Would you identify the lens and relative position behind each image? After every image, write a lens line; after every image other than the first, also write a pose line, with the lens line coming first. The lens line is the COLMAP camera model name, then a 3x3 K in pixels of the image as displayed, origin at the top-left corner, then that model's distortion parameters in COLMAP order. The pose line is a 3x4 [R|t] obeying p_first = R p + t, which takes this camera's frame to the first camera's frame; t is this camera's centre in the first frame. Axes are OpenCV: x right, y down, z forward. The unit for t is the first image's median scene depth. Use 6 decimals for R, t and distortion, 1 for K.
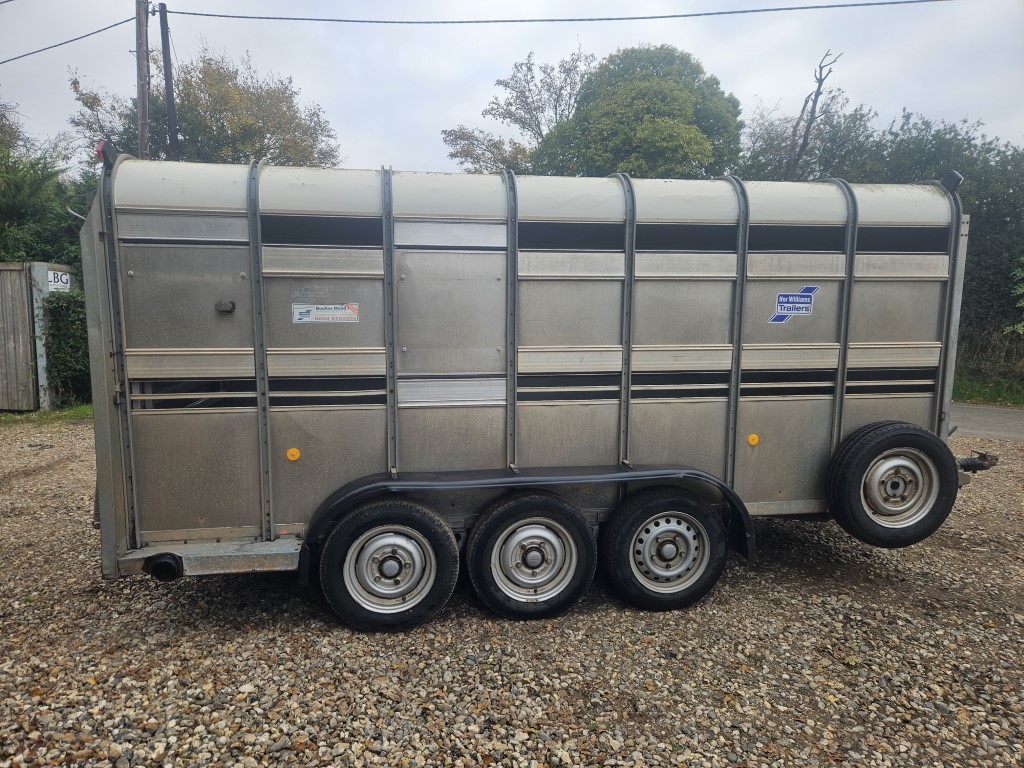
lens RADIAL K [[678.8, 0, 523.1], [0, 678.8, 384.8], [0, 0, 1]] dist [0.075632, -0.050069]
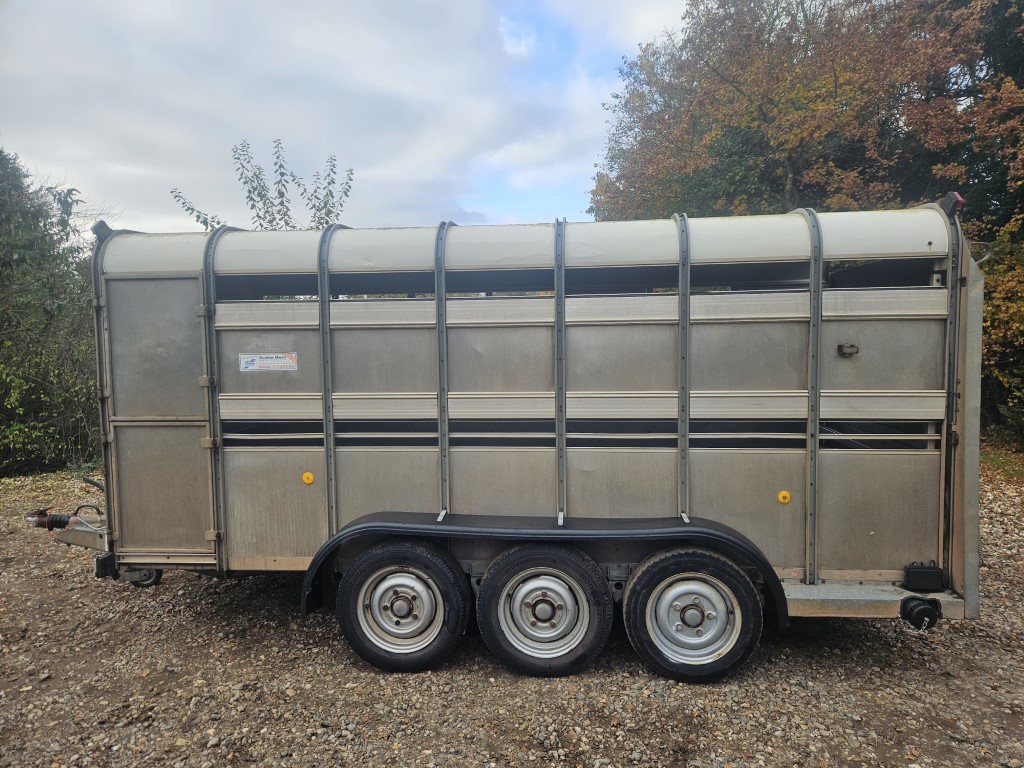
lens RADIAL K [[678.8, 0, 523.1], [0, 678.8, 384.8], [0, 0, 1]] dist [0.075632, -0.050069]
pose [[0.964547, 0.000385, -0.263912, 0.244610], [-0.017596, 0.997868, -0.062855, -0.004290], [0.263325, 0.065271, 0.962497, 0.036833]]
